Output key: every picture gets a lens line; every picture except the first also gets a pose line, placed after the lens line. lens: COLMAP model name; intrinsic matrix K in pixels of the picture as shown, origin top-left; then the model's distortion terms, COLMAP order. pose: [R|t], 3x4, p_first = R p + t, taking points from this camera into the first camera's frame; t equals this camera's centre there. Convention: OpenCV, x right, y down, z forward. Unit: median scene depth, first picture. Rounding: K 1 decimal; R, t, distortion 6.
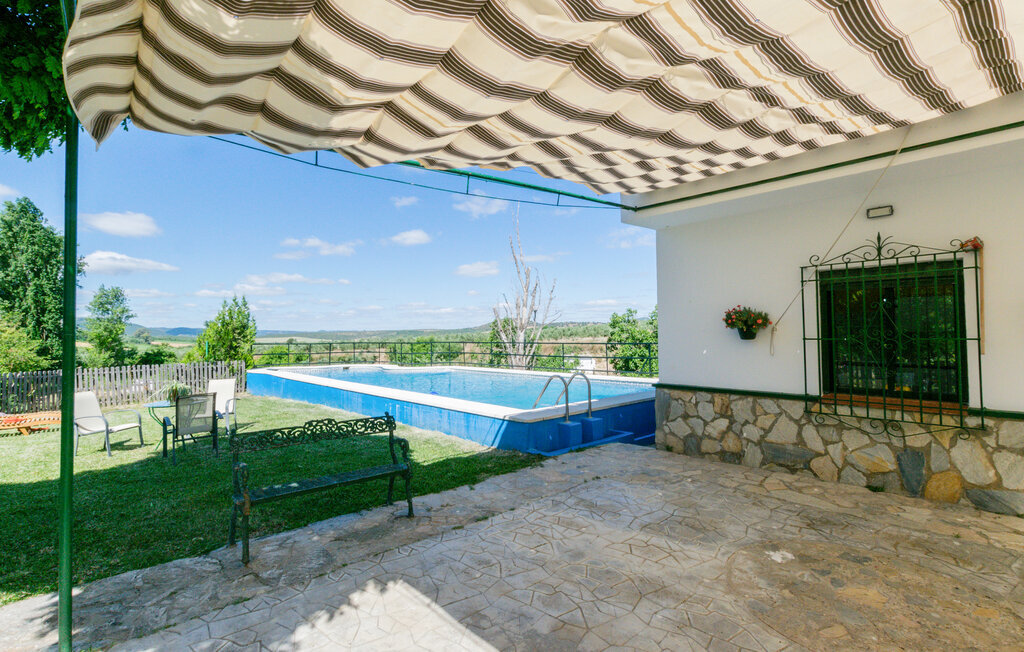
lens RADIAL K [[454.9, 0, 516.1], [0, 454.9, 318.6], [0, 0, 1]] dist [0.001191, 0.000006]
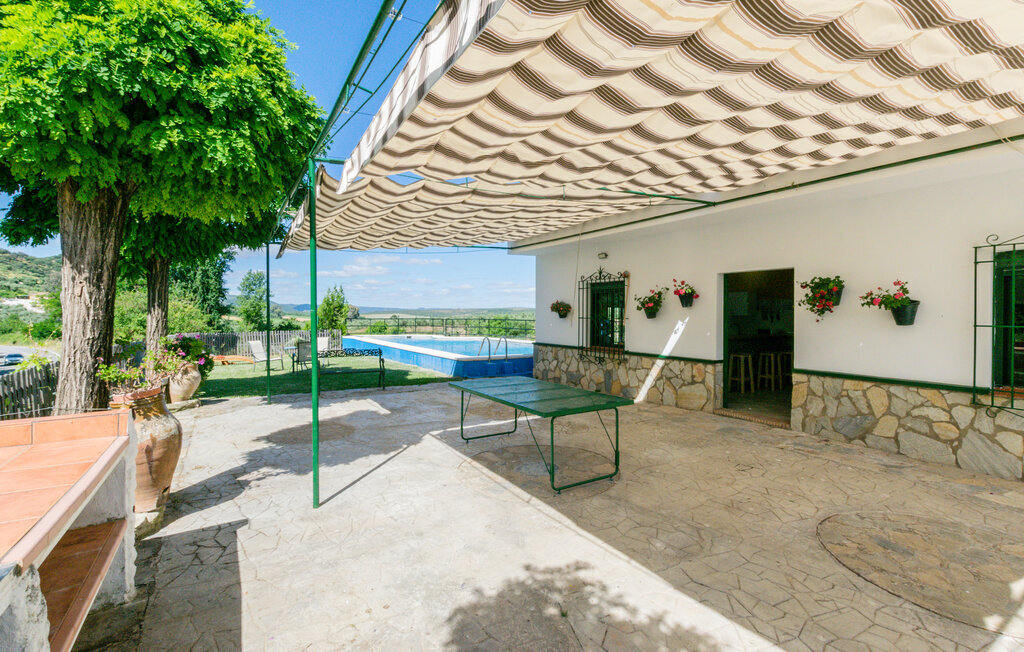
lens RADIAL K [[462.4, 0, 518.1], [0, 462.4, 314.5], [0, 0, 1]] dist [0.000921, -0.000320]
pose [[0.979406, 0.011840, -0.201551, 0.586821], [-0.004143, 0.999248, 0.038565, -0.034801], [0.201856, -0.036936, 0.978718, -0.760130]]
